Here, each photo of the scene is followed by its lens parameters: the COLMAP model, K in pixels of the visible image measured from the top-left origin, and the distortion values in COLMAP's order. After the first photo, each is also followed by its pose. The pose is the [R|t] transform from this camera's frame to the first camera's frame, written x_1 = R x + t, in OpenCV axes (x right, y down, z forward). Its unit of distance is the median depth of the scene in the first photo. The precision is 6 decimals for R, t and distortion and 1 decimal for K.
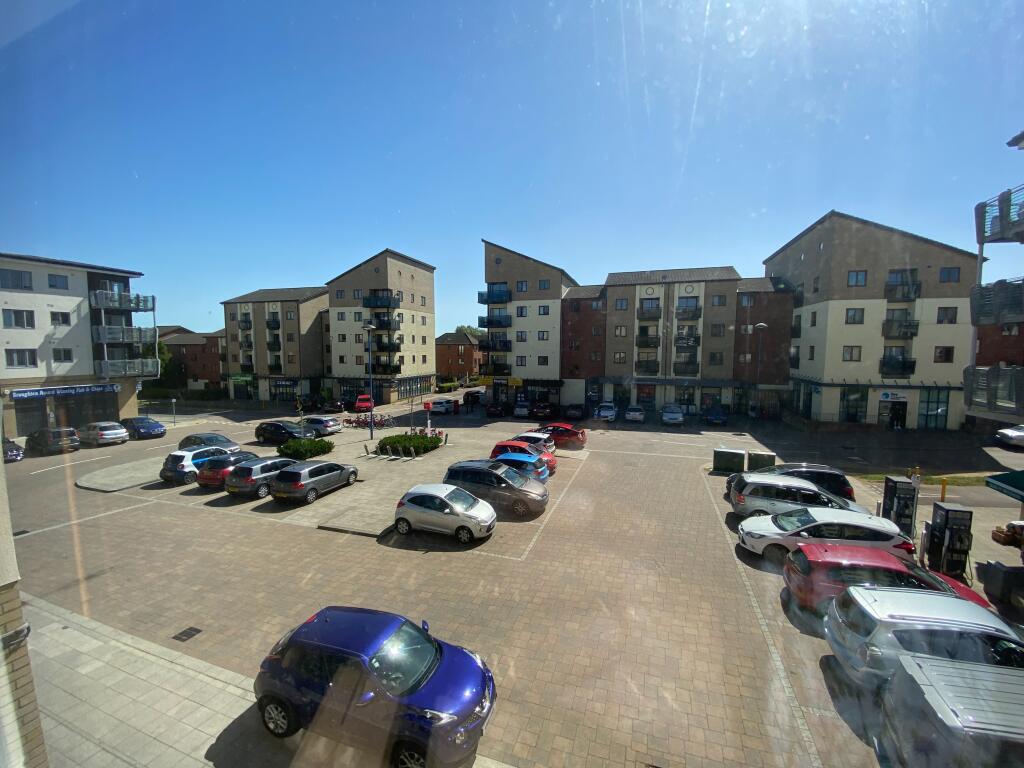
lens RADIAL K [[411.2, 0, 512.6], [0, 411.2, 385.8], [0, 0, 1]] dist [0.003325, -0.011575]
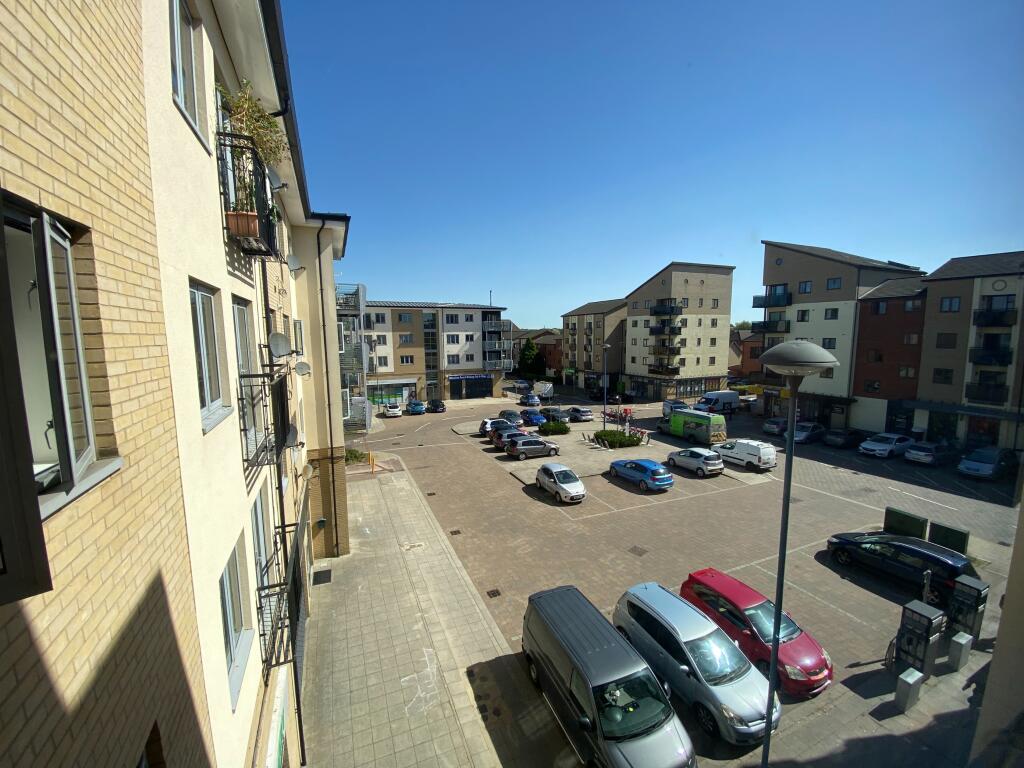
lens RADIAL K [[411.2, 0, 505.6], [0, 411.2, 384.8], [0, 0, 1]] dist [0.003325, -0.011575]
pose [[0.644742, 0.082205, -0.759967, 0.288820], [-0.053723, 0.996615, 0.062225, -0.051621], [0.762510, 0.000709, 0.646976, -0.060883]]
